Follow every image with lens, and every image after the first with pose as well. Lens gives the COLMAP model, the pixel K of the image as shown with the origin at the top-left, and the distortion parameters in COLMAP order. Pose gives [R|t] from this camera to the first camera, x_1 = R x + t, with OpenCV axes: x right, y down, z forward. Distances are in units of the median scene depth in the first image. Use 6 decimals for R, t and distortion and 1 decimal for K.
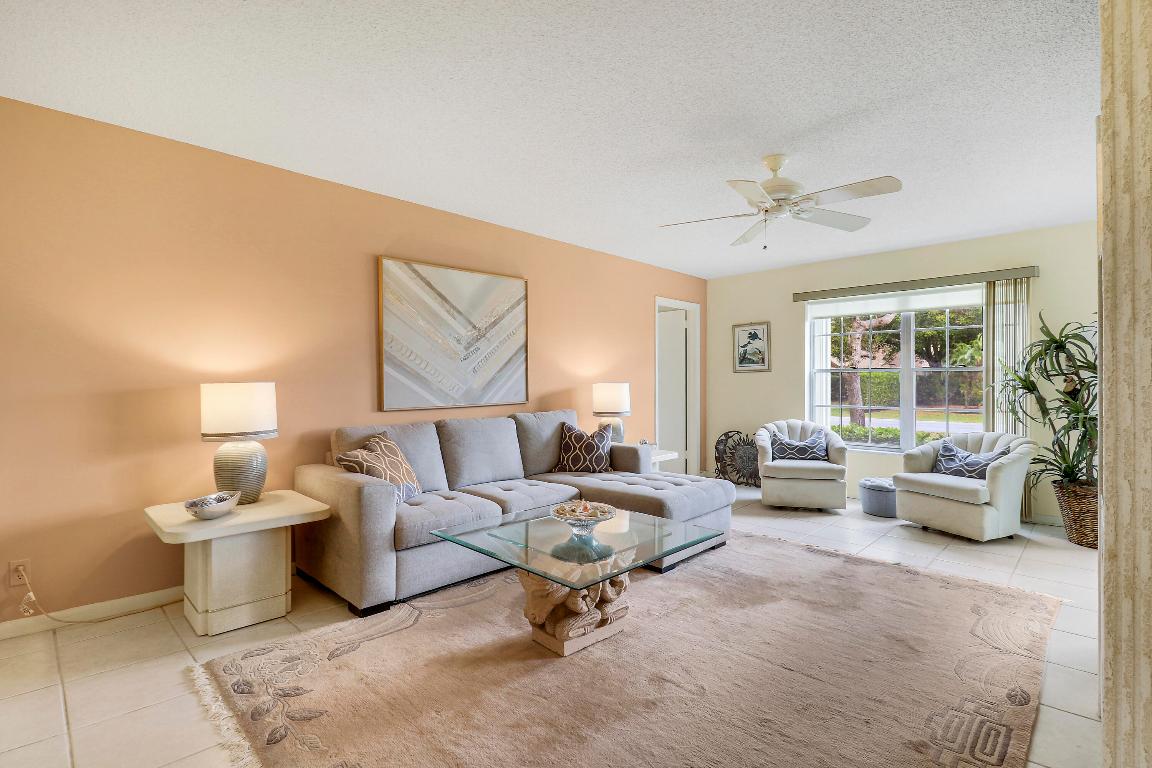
lens RADIAL K [[546.8, 0, 580.6], [0, 546.8, 385.8], [0, 0, 1]] dist [-0.005733, -0.000416]
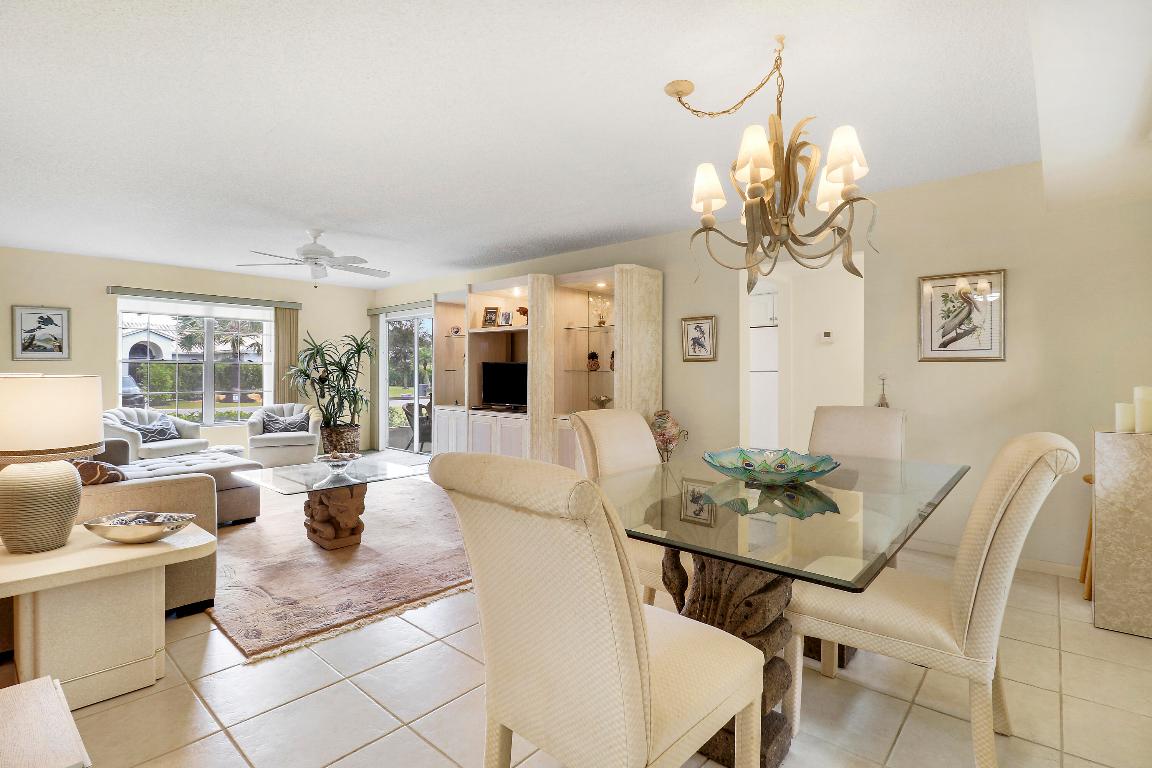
lens RADIAL K [[546.8, 0, 574.7], [0, 546.8, 376.9], [0, 0, 1]] dist [-0.005733, -0.000416]
pose [[-0.044564, -0.014084, 0.998907, -0.644806], [-0.002928, 0.999898, 0.013967, -0.012930], [-0.999002, -0.002303, -0.044601, 0.159460]]
